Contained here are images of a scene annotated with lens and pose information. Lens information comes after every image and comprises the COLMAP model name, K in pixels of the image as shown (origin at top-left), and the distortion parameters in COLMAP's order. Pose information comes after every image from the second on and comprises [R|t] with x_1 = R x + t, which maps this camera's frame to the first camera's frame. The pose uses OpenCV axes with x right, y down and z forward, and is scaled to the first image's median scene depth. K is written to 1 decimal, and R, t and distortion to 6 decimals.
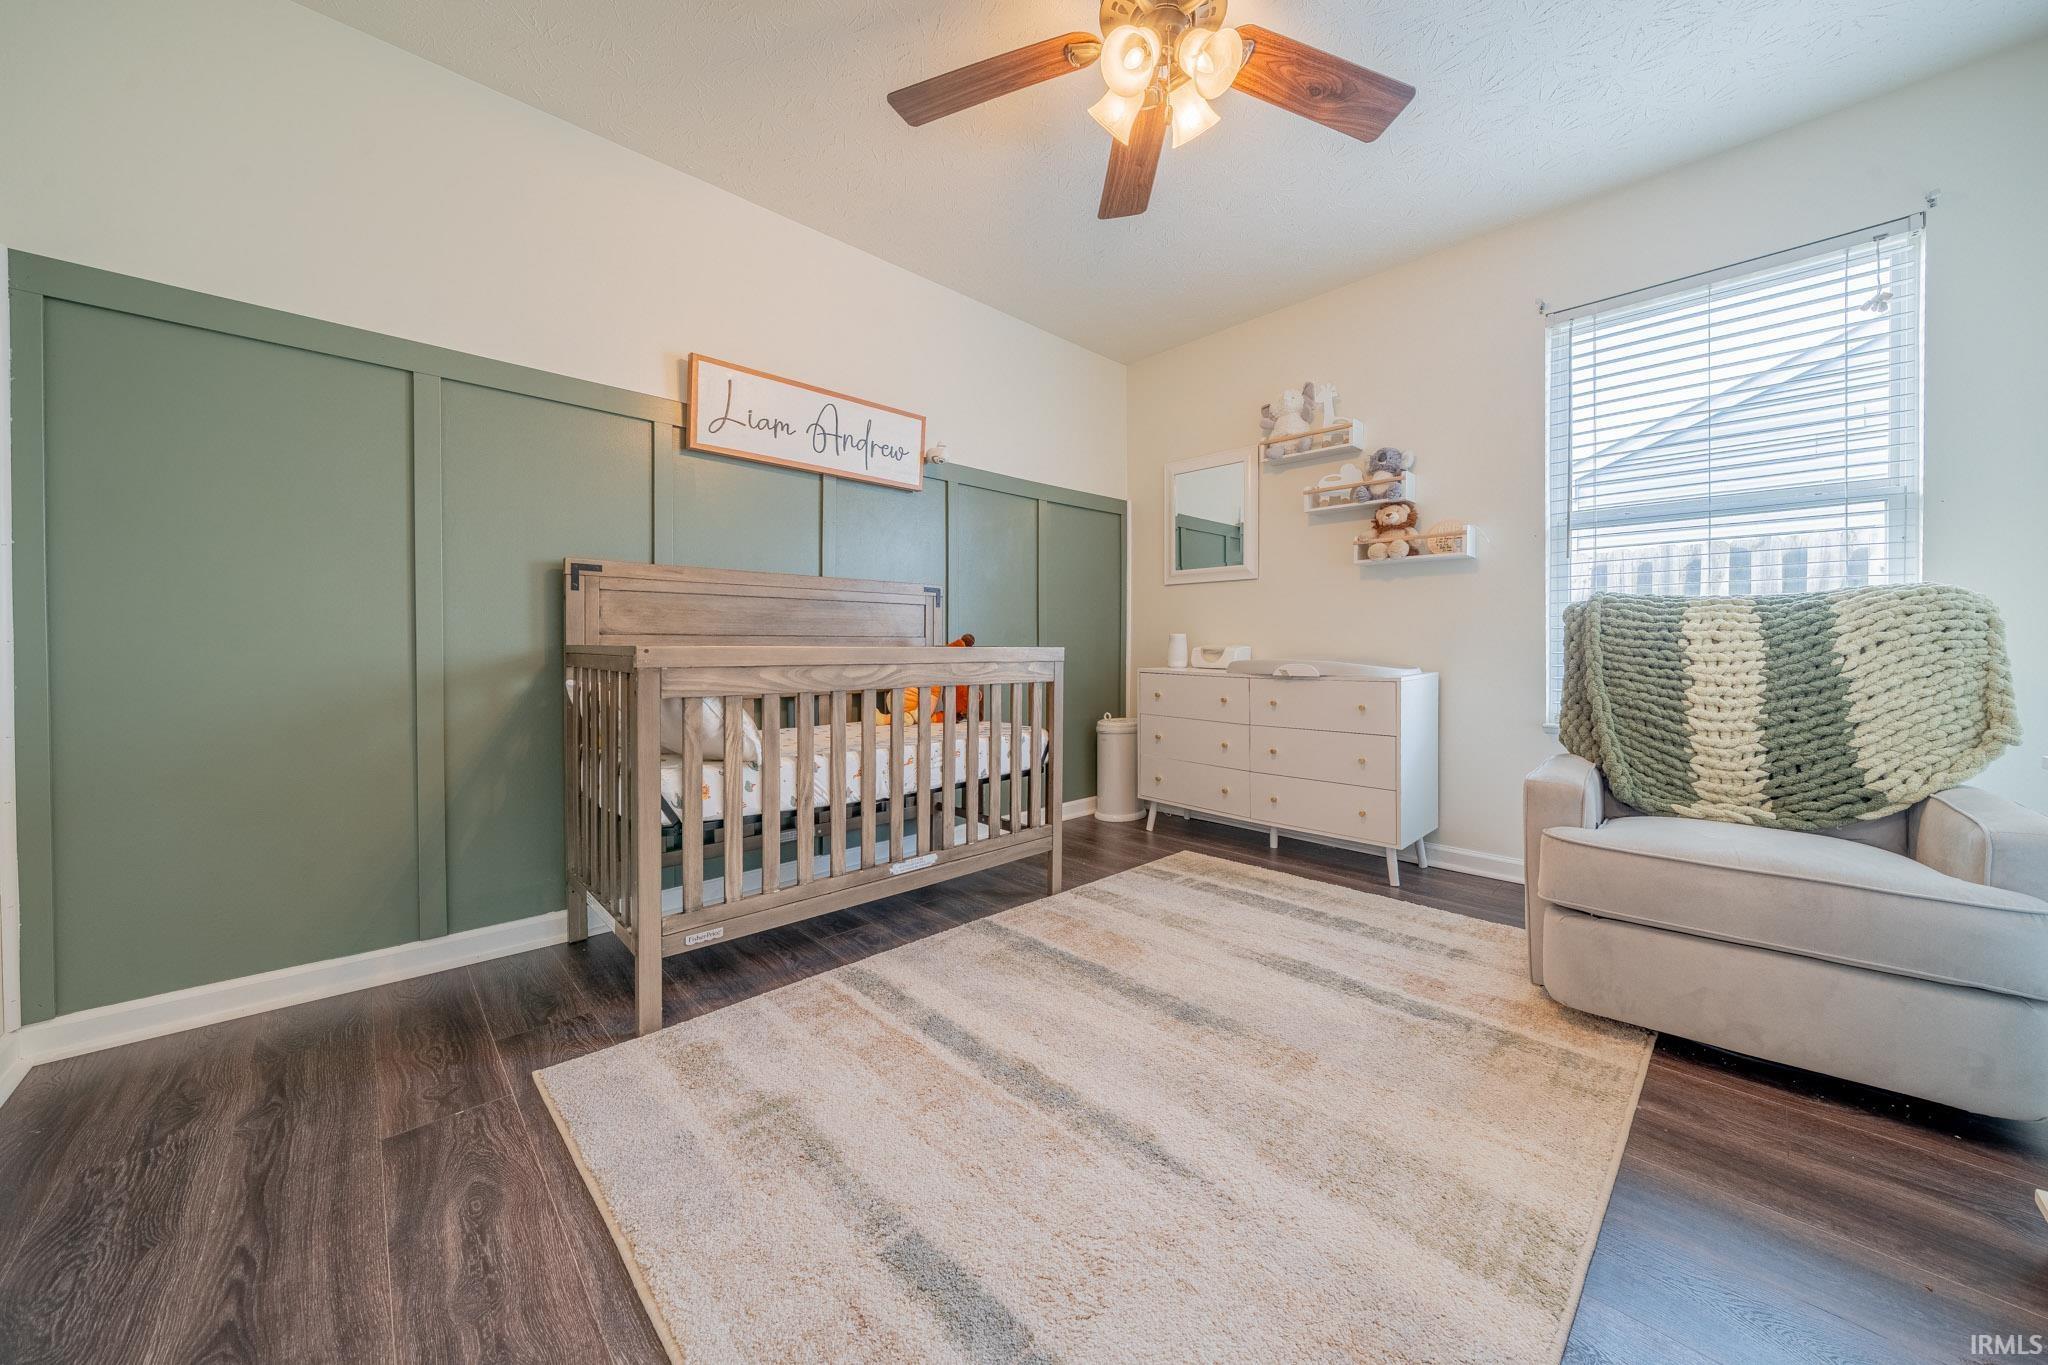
lens RADIAL K [[721.8, 0, 1022.9], [0, 721.8, 656.3], [0, 0, 1]] dist [-0.000161, 0.000024]
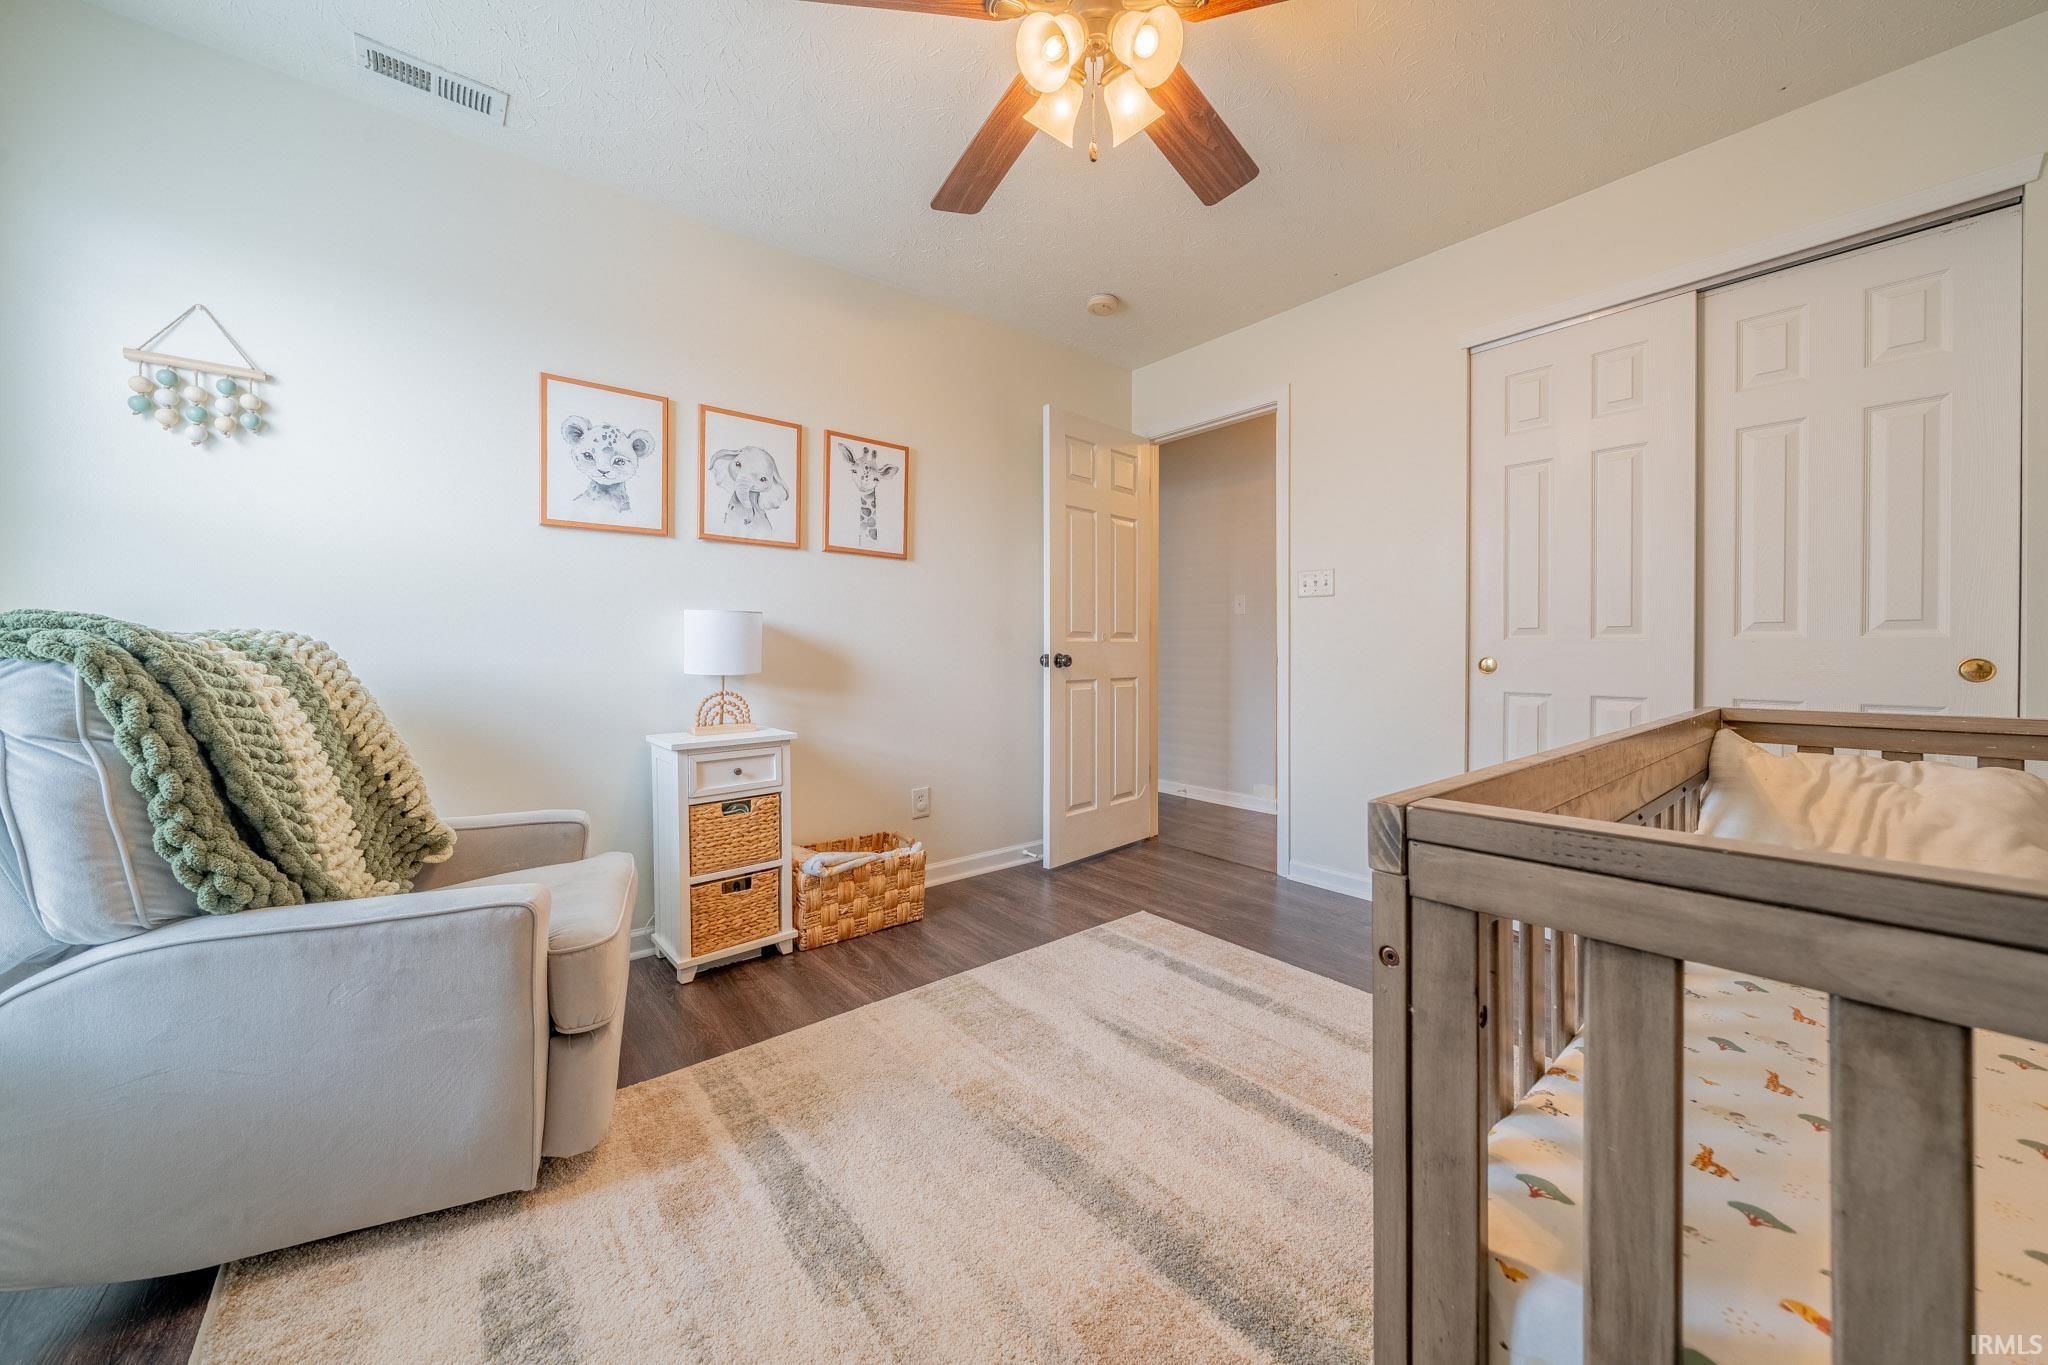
lens RADIAL K [[721.8, 0, 1022.9], [0, 721.8, 656.3], [0, 0, 1]] dist [-0.000161, 0.000024]
pose [[-0.996890, -0.002446, 0.078772, 0.219237], [-0.001171, 0.999868, 0.016231, -0.093134], [-0.078801, 0.016088, -0.996761, 1.981391]]
